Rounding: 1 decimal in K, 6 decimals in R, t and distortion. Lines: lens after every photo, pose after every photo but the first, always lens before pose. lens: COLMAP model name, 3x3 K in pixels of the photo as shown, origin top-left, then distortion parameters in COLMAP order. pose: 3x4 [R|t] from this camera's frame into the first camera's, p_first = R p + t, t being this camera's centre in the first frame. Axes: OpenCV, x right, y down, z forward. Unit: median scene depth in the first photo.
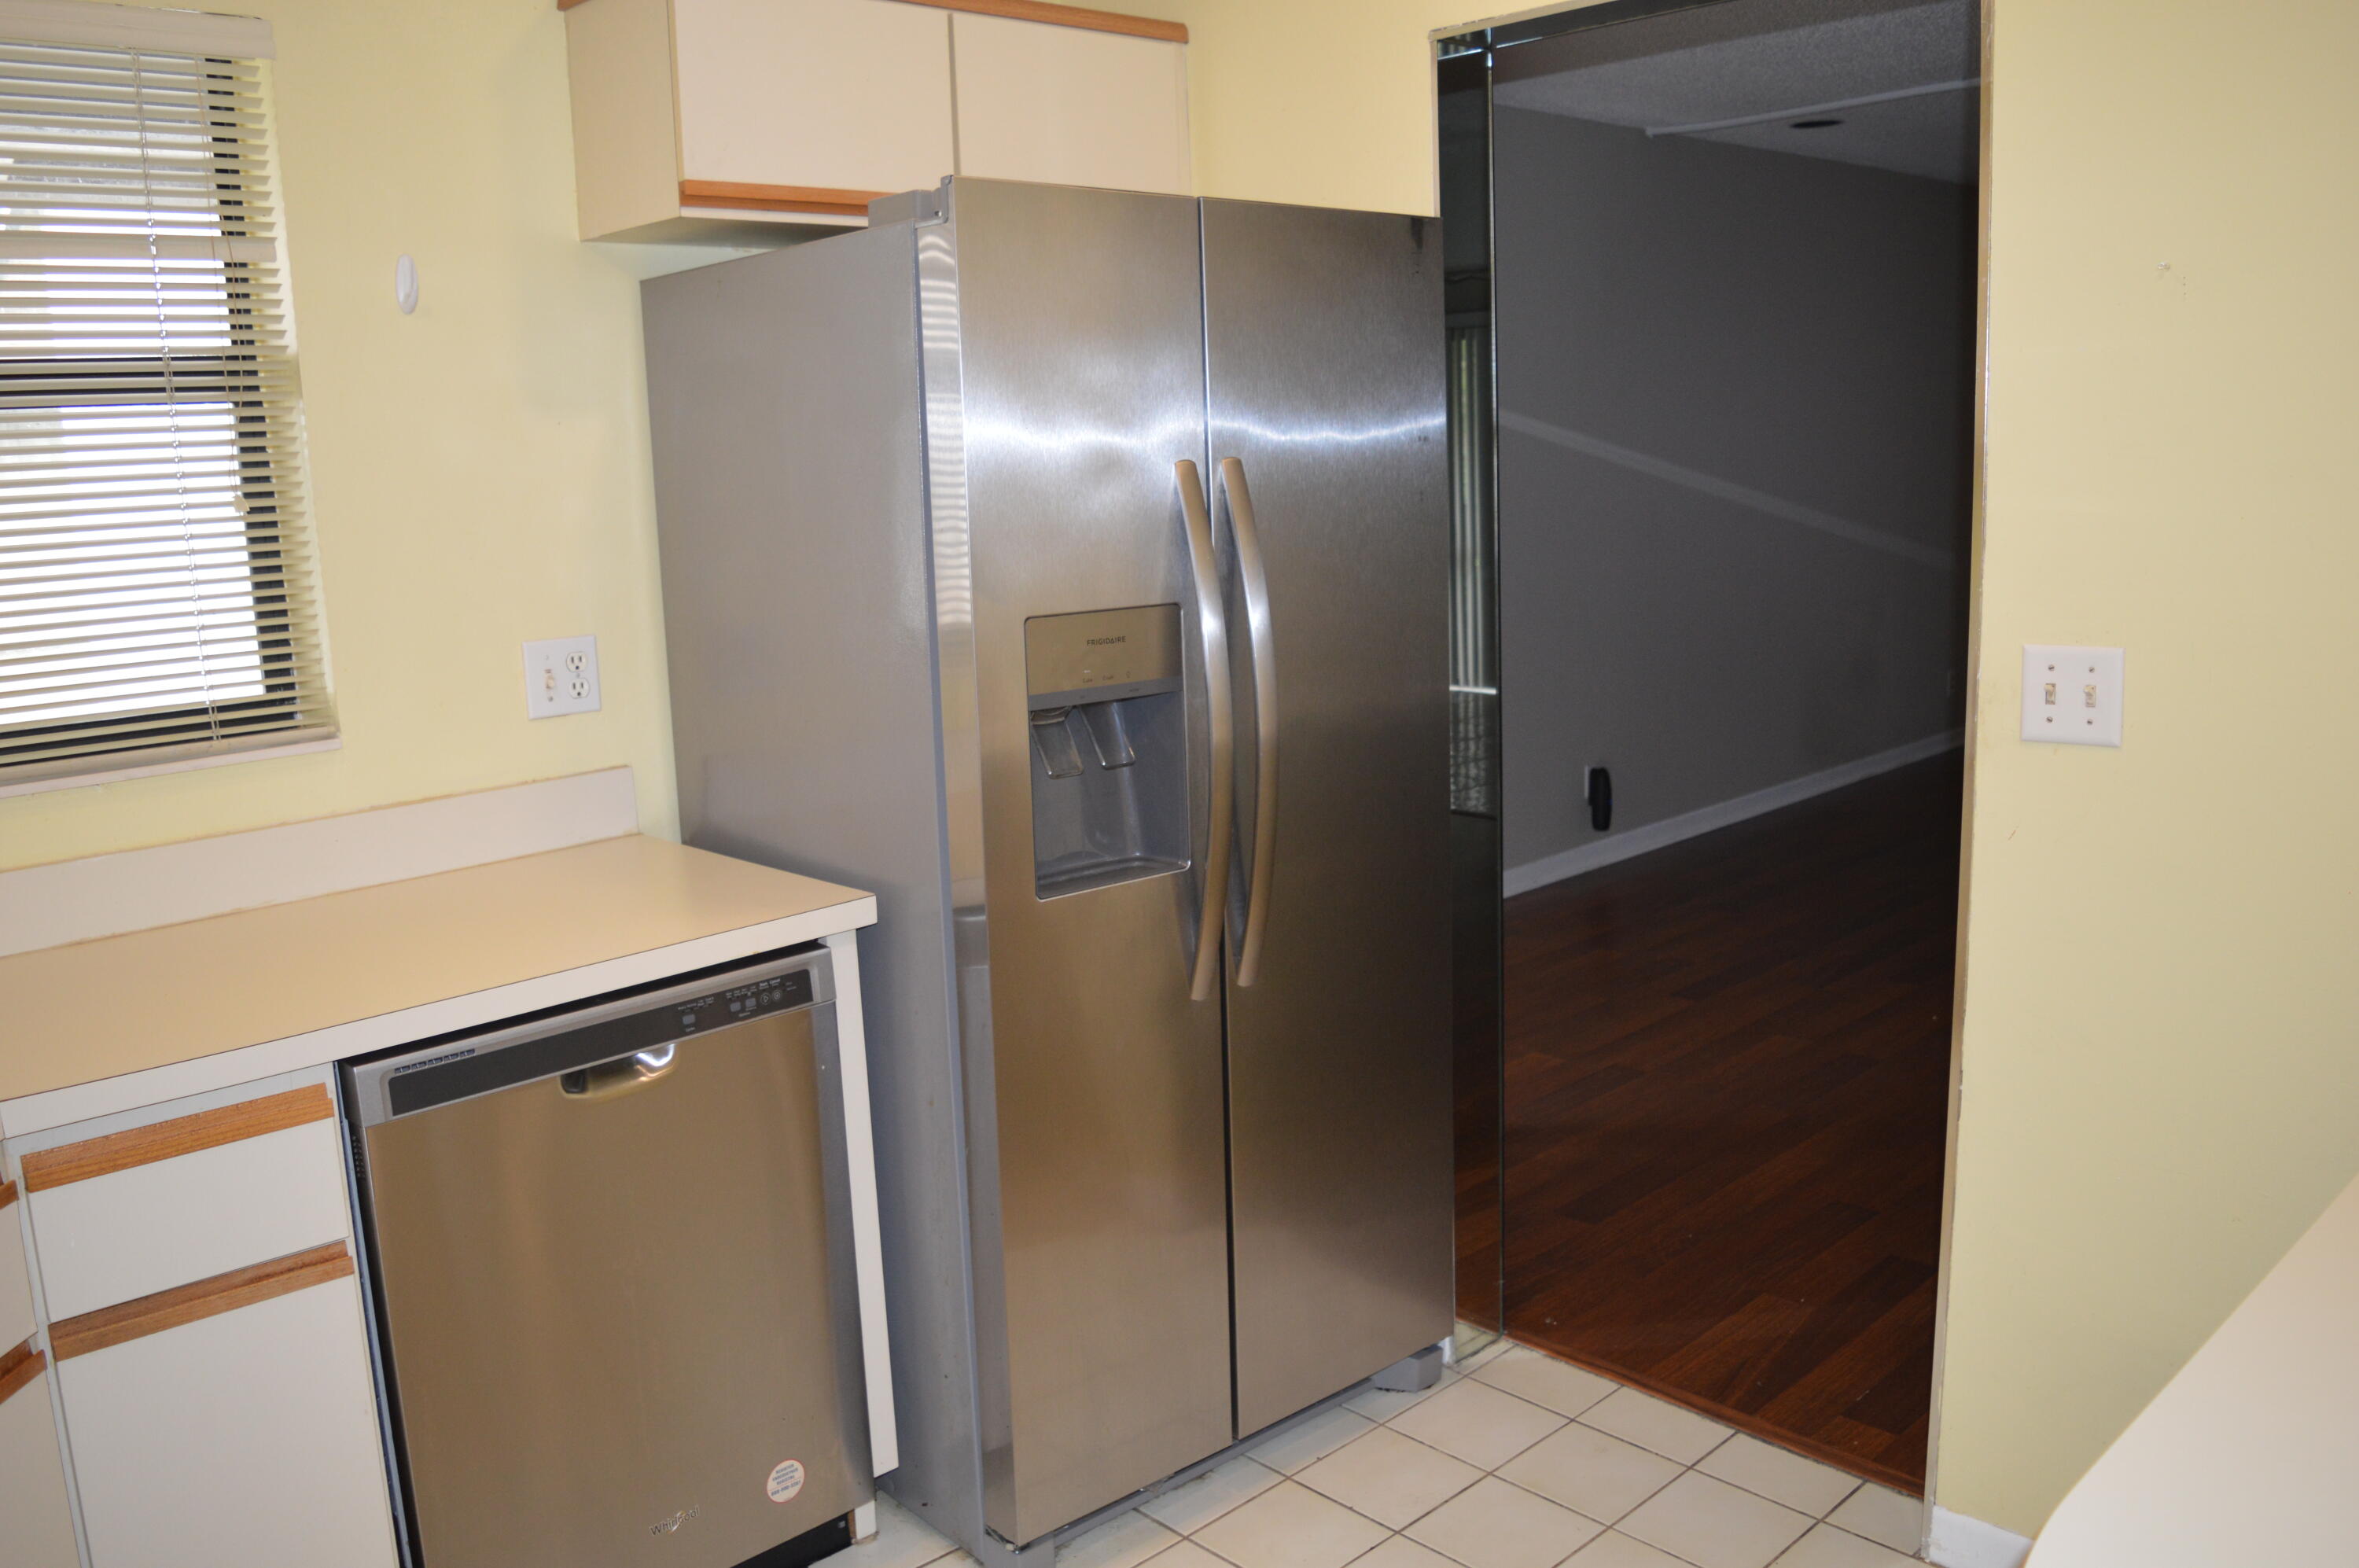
lens RADIAL K [[1870.7, 0, 1183.3], [0, 1870.7, 785.4], [0, 0, 1]] dist [-0.093064, 0.018187]
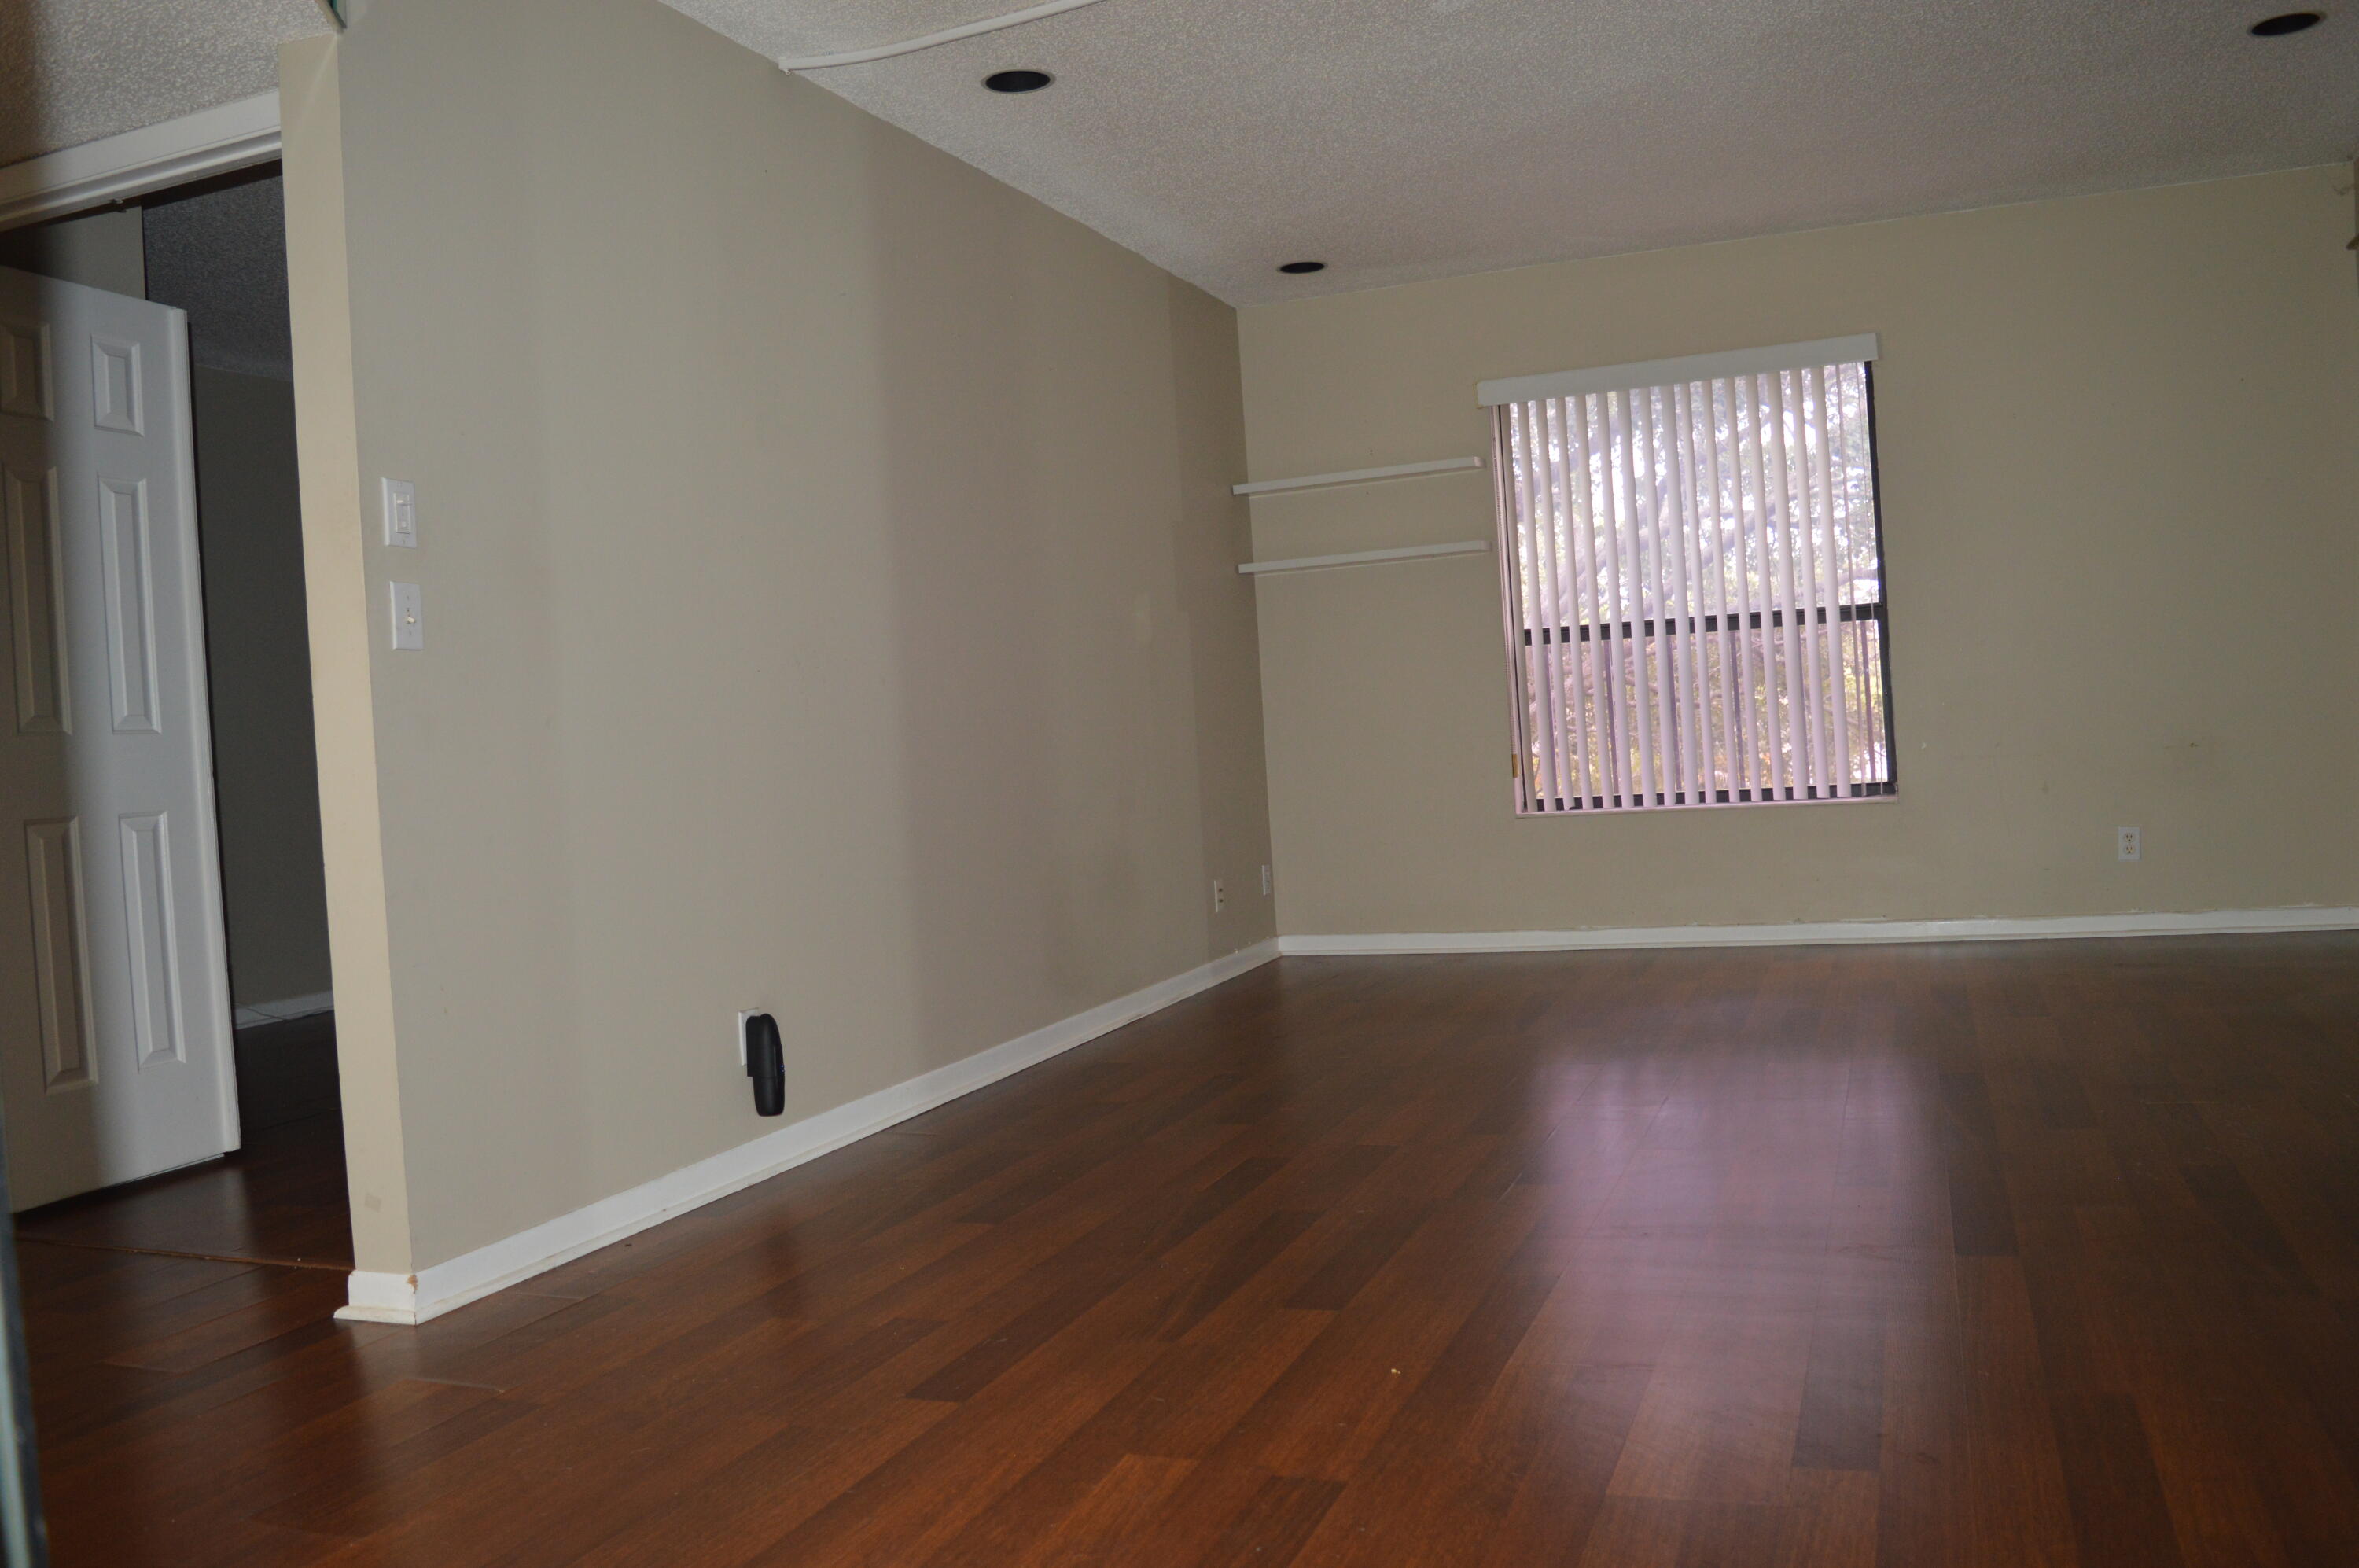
lens RADIAL K [[1870.7, 0, 1157.3], [0, 1870.7, 790.1], [0, 0, 1]] dist [-0.093064, 0.018187]
pose [[0.905156, -0.034539, 0.423673, 0.093133], [0.106335, 0.983403, -0.147010, 0.020121], [-0.411564, 0.178118, 0.893806, 0.423157]]
